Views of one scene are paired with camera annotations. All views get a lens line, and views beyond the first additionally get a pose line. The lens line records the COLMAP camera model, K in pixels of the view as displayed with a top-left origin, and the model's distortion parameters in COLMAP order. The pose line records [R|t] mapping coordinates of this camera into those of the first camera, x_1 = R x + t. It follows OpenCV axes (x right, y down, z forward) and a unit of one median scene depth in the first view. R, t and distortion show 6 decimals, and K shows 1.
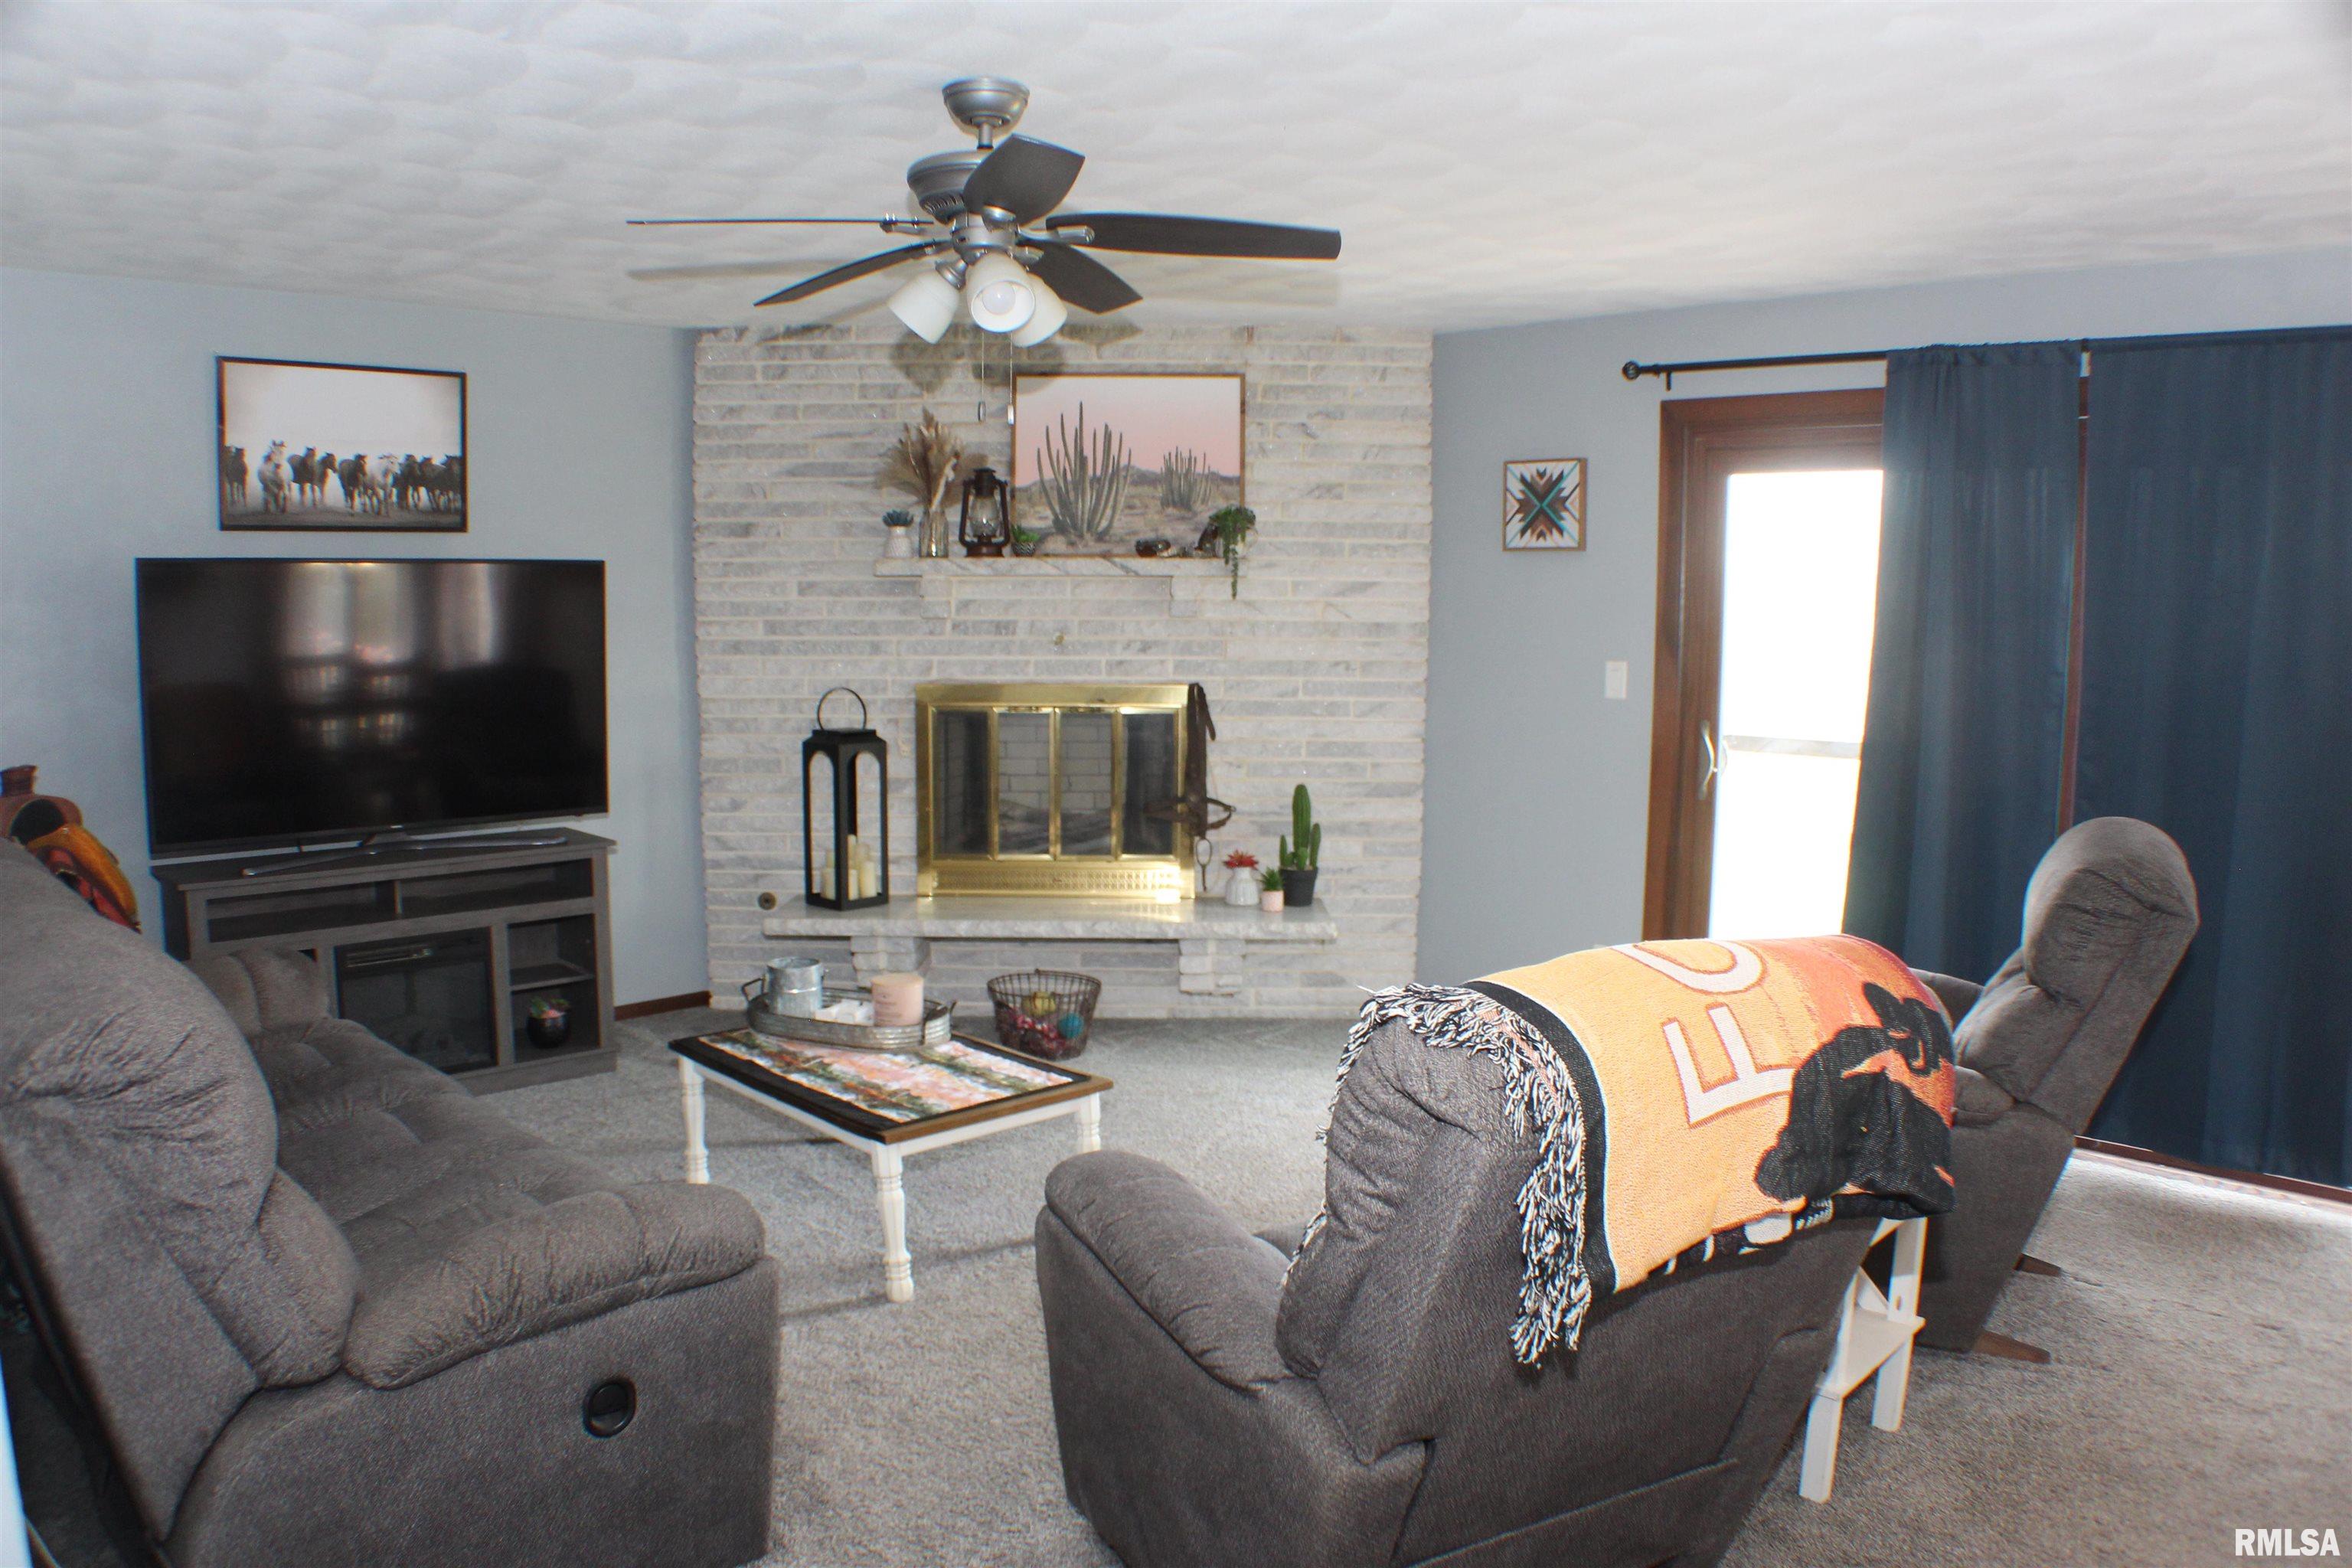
lens RADIAL K [[1609.5, 0, 1174.9], [0, 1609.5, 794.5], [0, 0, 1]] dist [-0.221869, 0.115245]
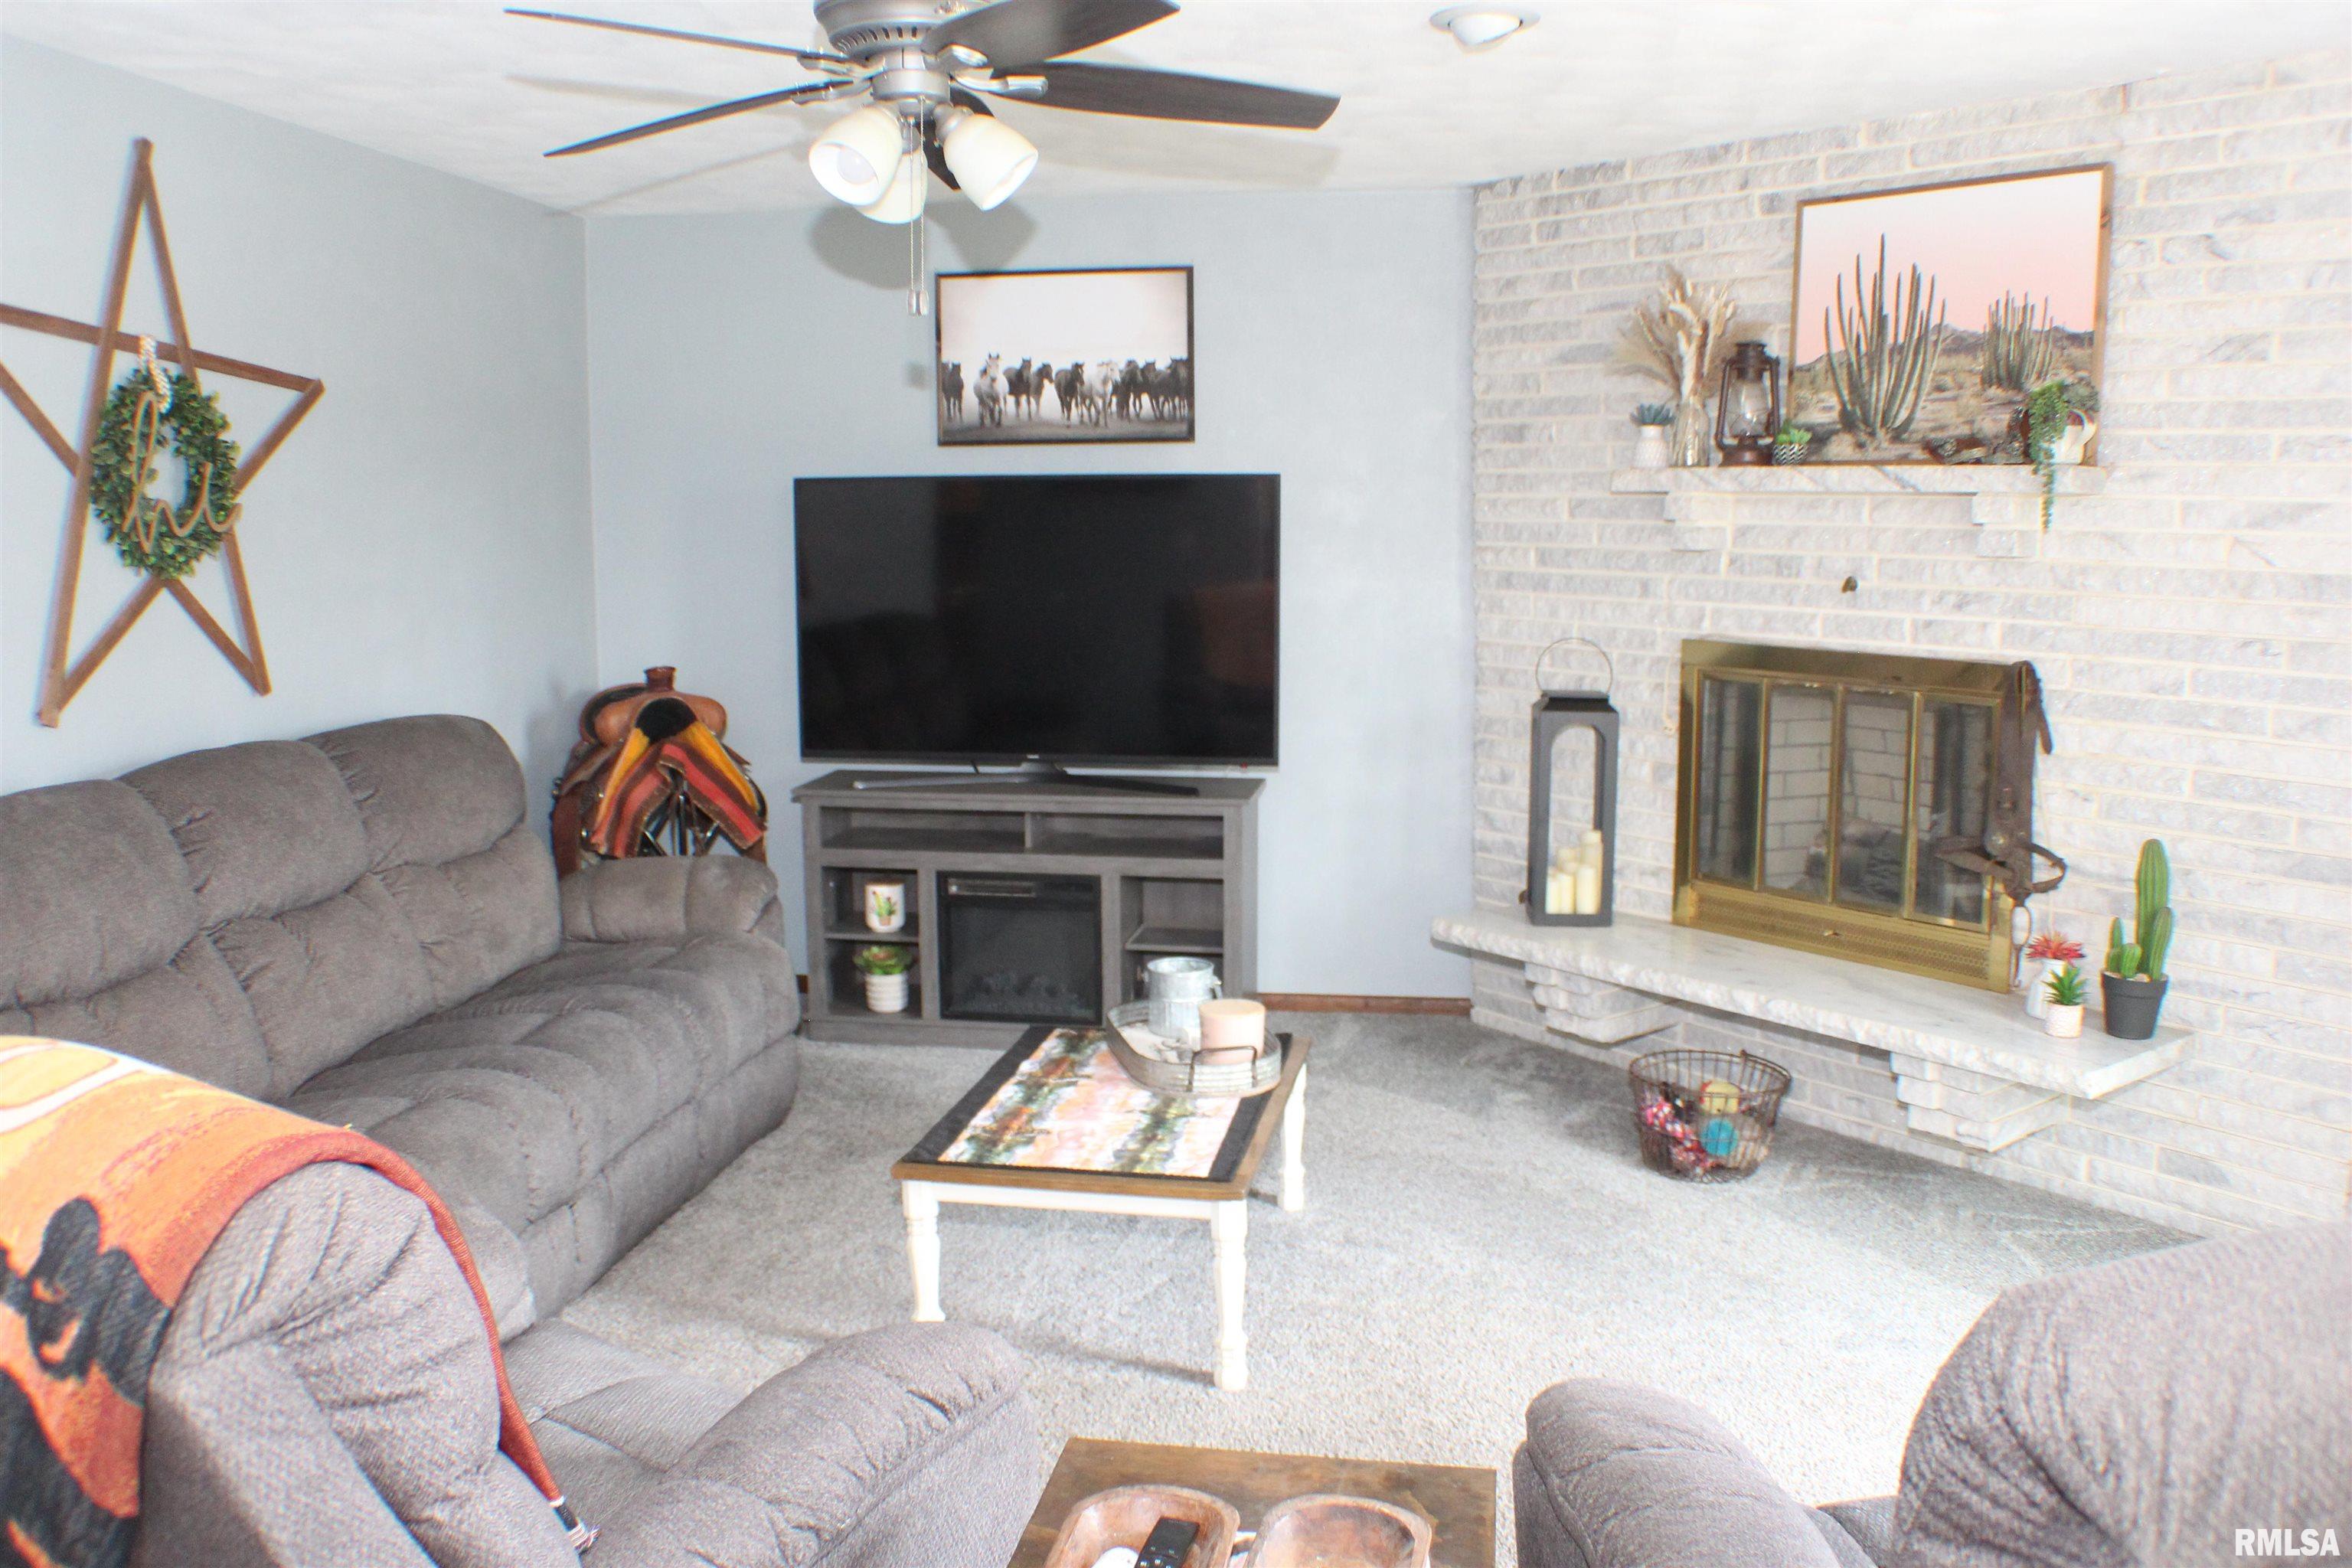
lens RADIAL K [[1905.6, 0, 1176.0], [0, 1905.6, 784.0], [0, 0, 1]] dist [-0.193167, 0.089437]
pose [[0.591042, 0.106380, -0.799596, 0.407457], [-0.087976, 0.993854, 0.067195, -0.040977], [0.801829, 0.030631, 0.596768, 0.302656]]
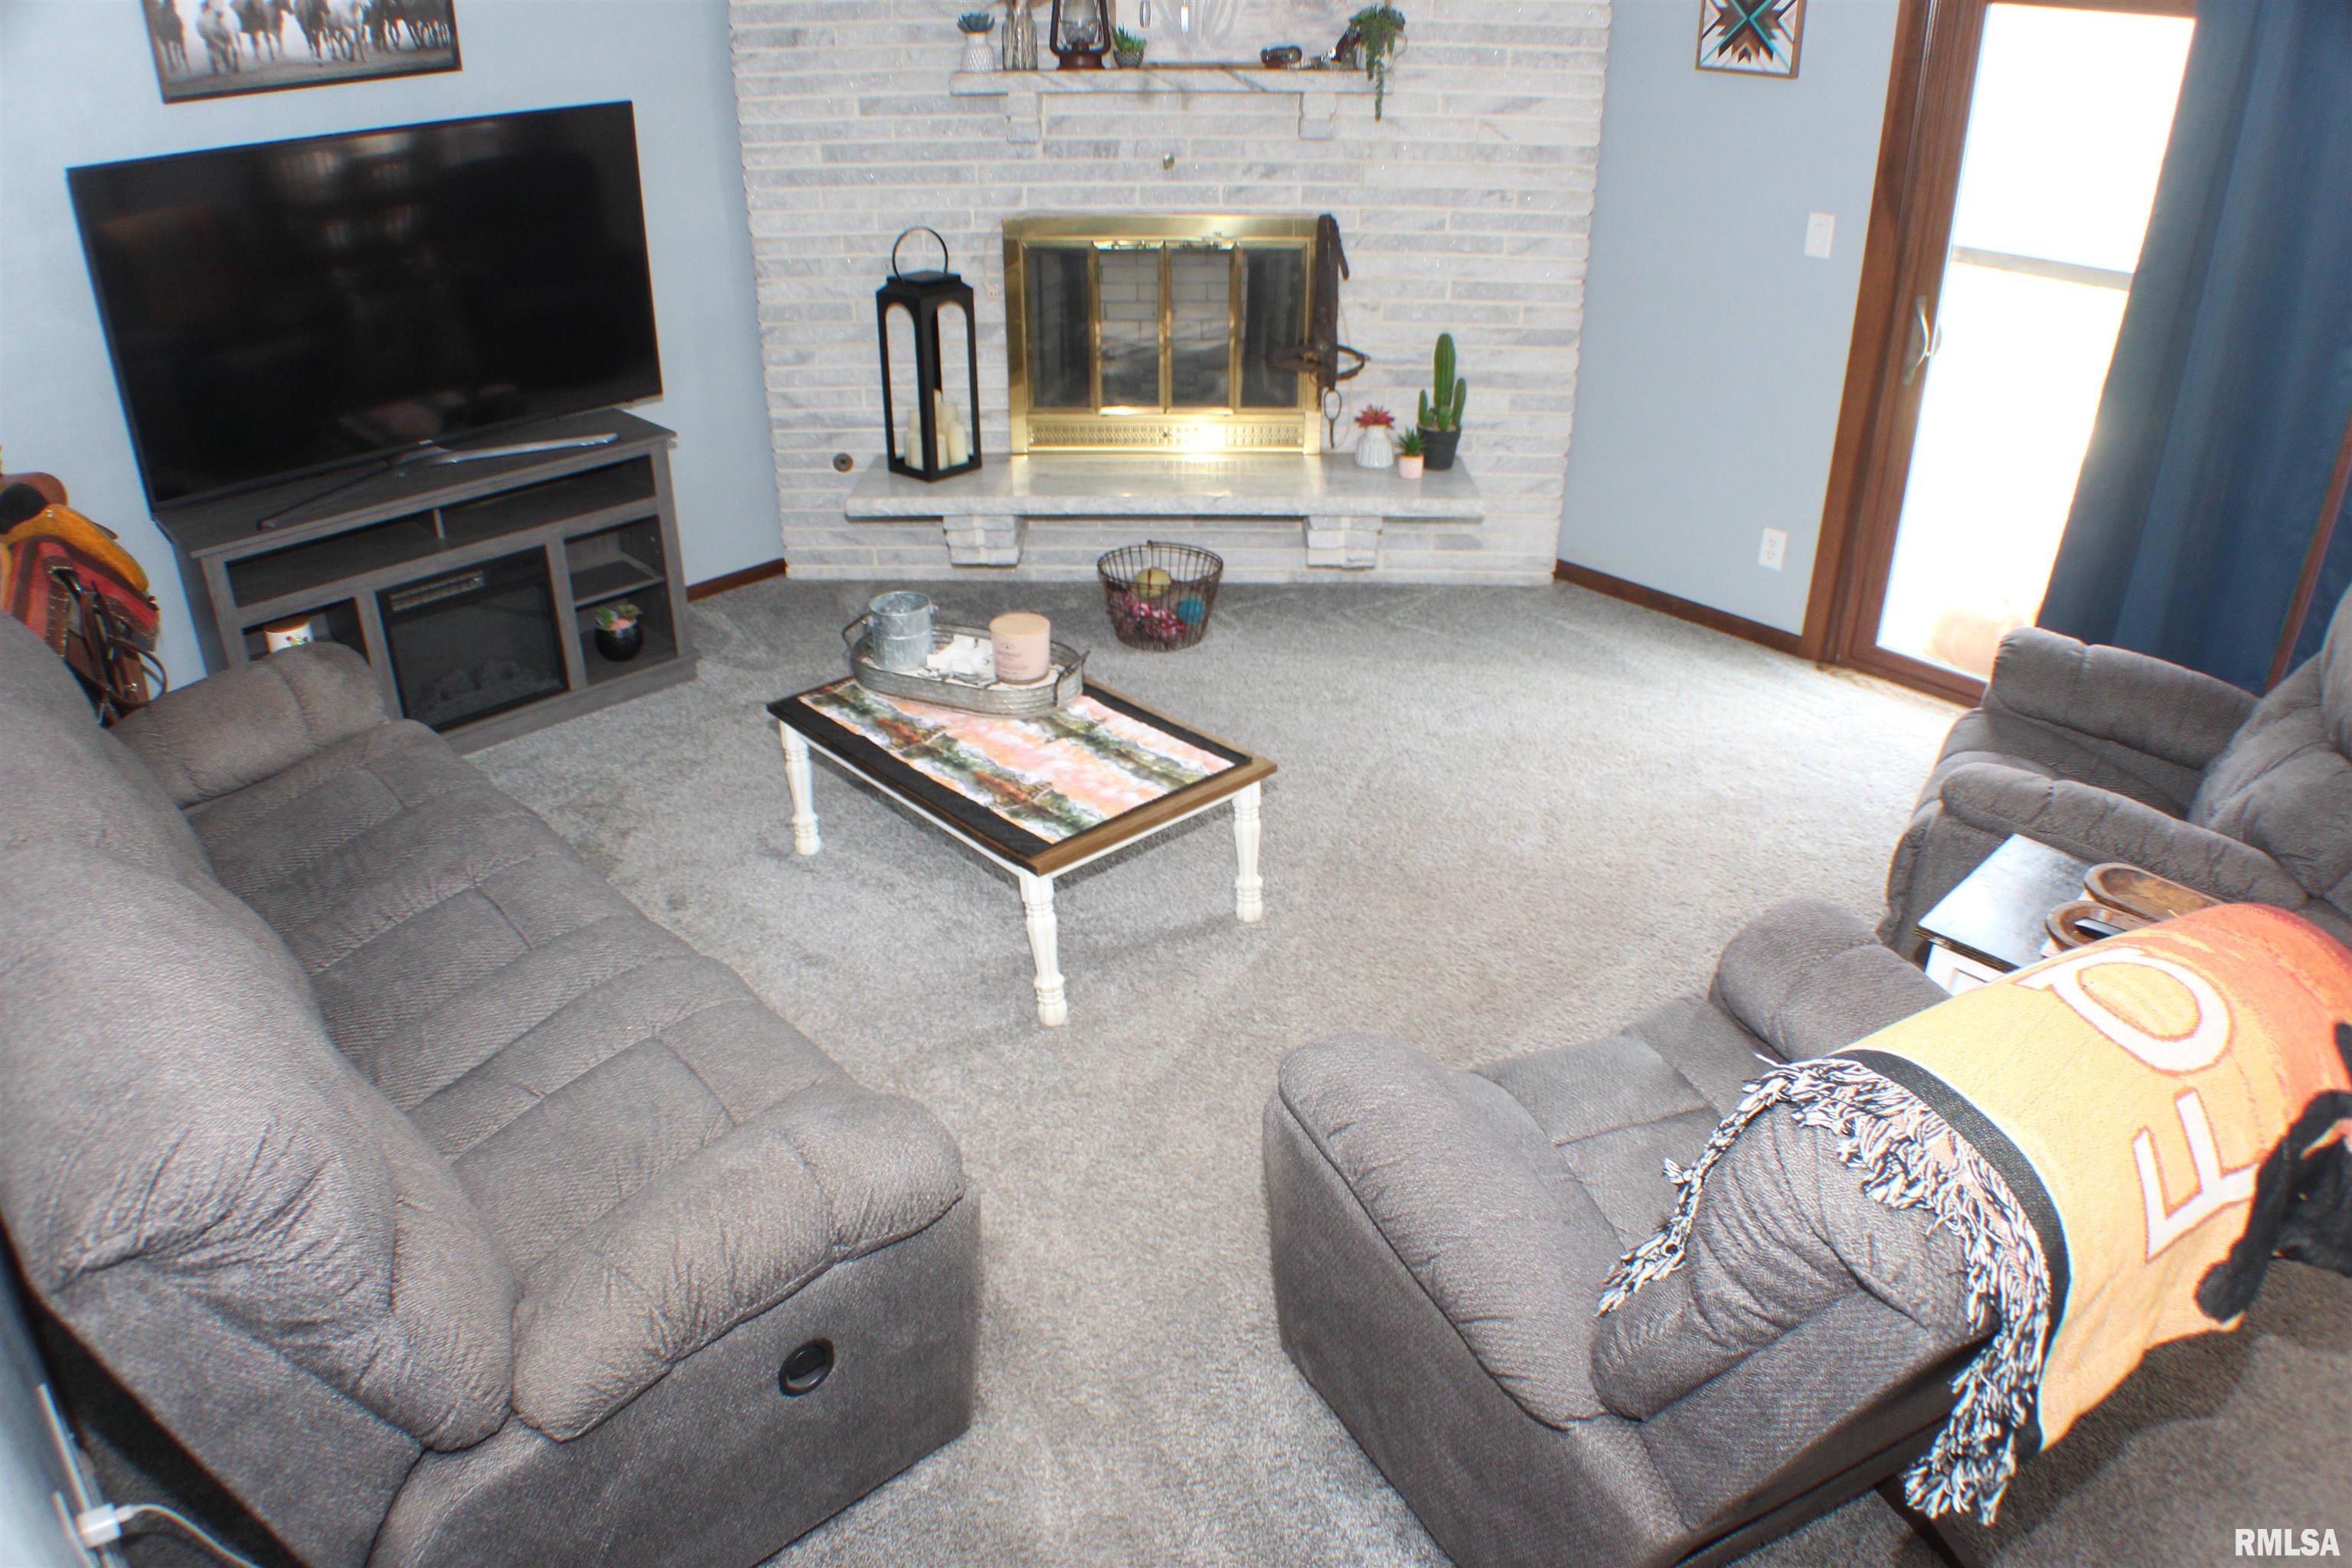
lens RADIAL K [[1613.4, 0, 1183.5], [0, 1613.4, 791.6], [0, 0, 1]] dist [-0.203163, 0.079673]
pose [[0.999820, 0.000964, -0.018940, -0.049044], [0.006033, 0.930653, 0.365854, -0.090961], [0.017980, -0.365902, 0.930480, 0.101881]]
